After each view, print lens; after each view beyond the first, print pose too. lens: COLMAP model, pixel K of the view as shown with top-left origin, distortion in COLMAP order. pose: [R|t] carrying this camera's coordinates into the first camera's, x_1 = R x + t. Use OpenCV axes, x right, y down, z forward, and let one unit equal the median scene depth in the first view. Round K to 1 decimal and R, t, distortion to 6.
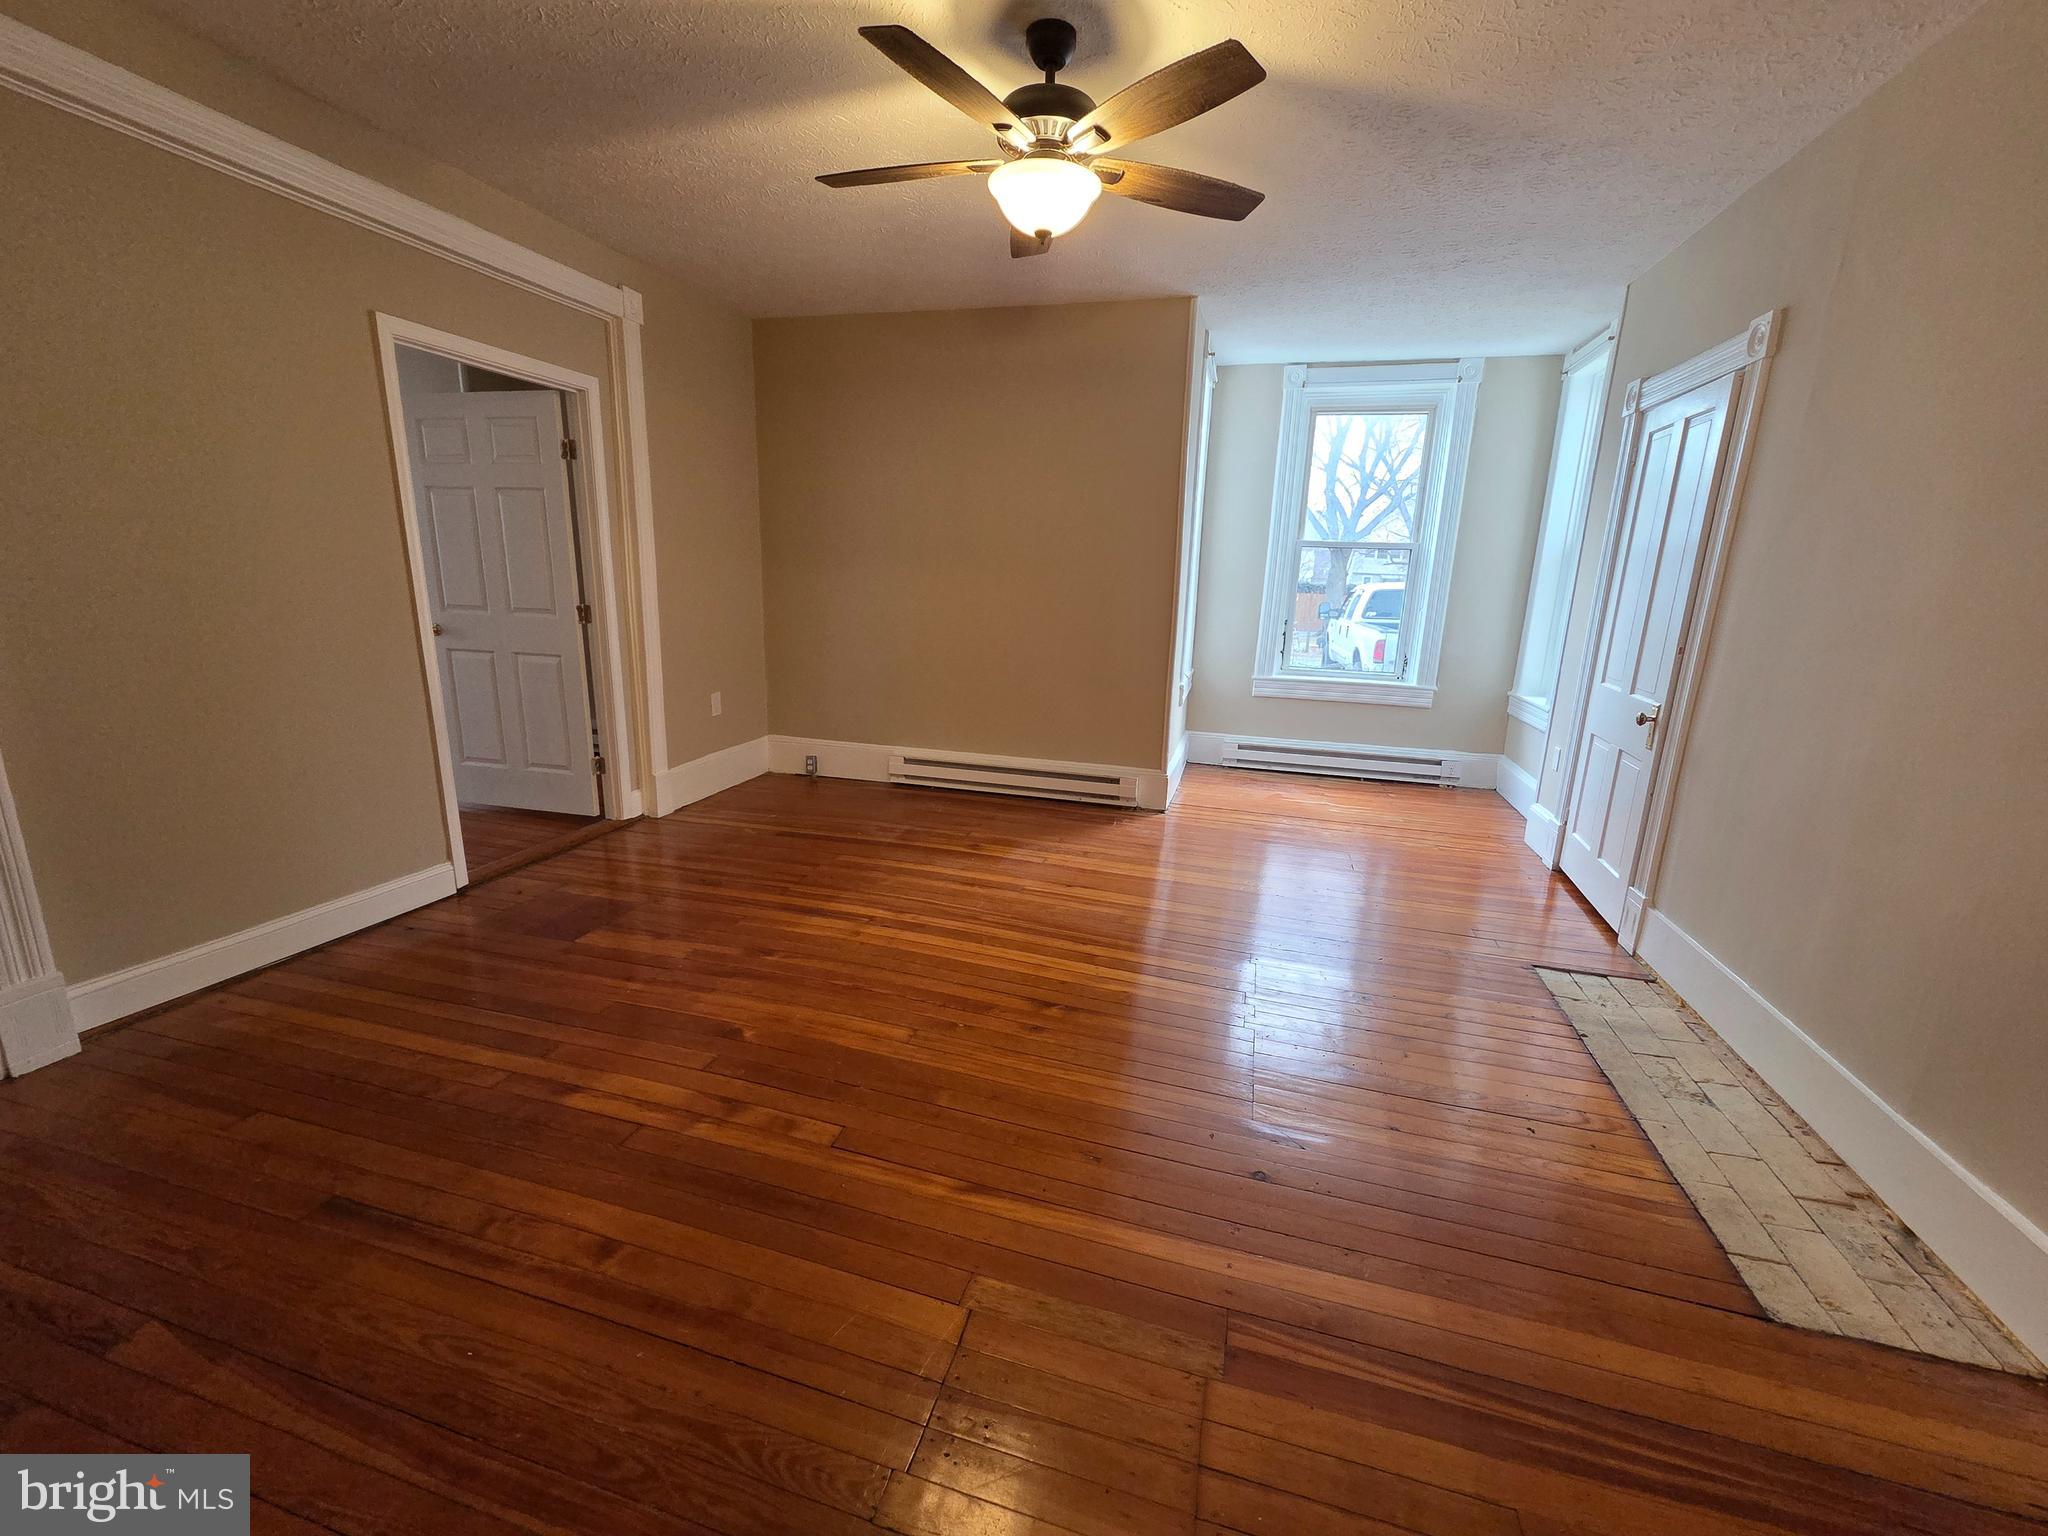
lens RADIAL K [[833.0, 0, 1026.8], [0, 833.0, 777.5], [0, 0, 1]] dist [0.010520, -0.000080]
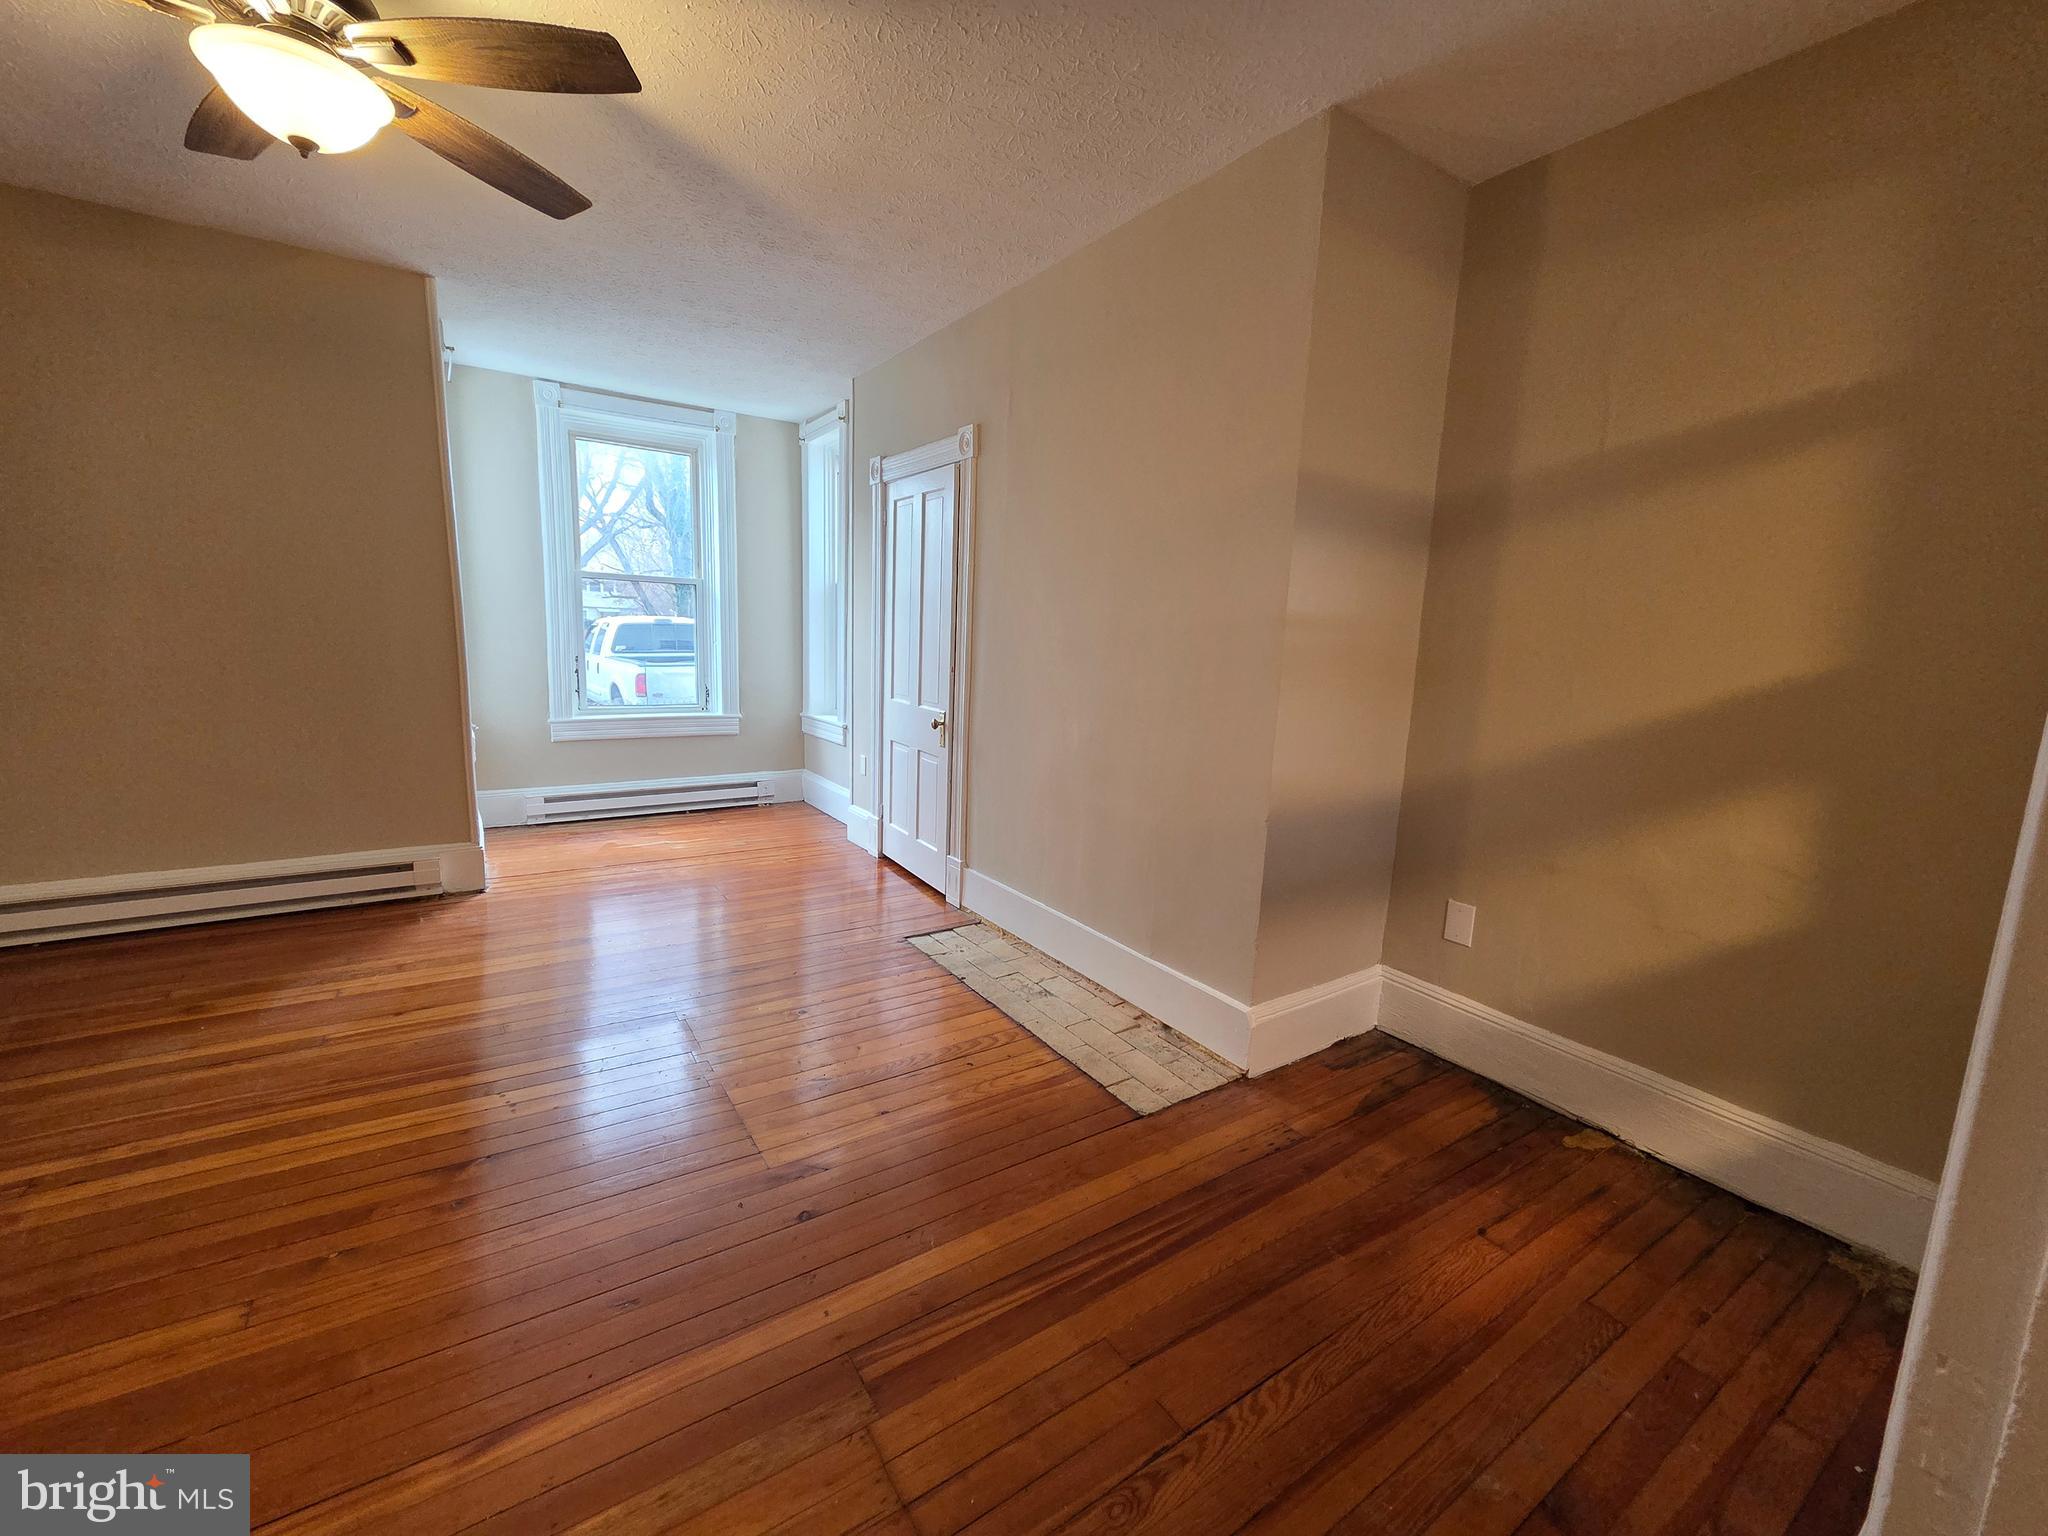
lens RADIAL K [[833.0, 0, 1026.8], [0, 833.0, 777.5], [0, 0, 1]] dist [0.010520, -0.000080]
pose [[0.652367, -0.141135, 0.744647, -0.116488], [0.169716, 0.984762, 0.037961, -0.013051], [-0.738657, 0.101614, 0.666378, 0.055788]]
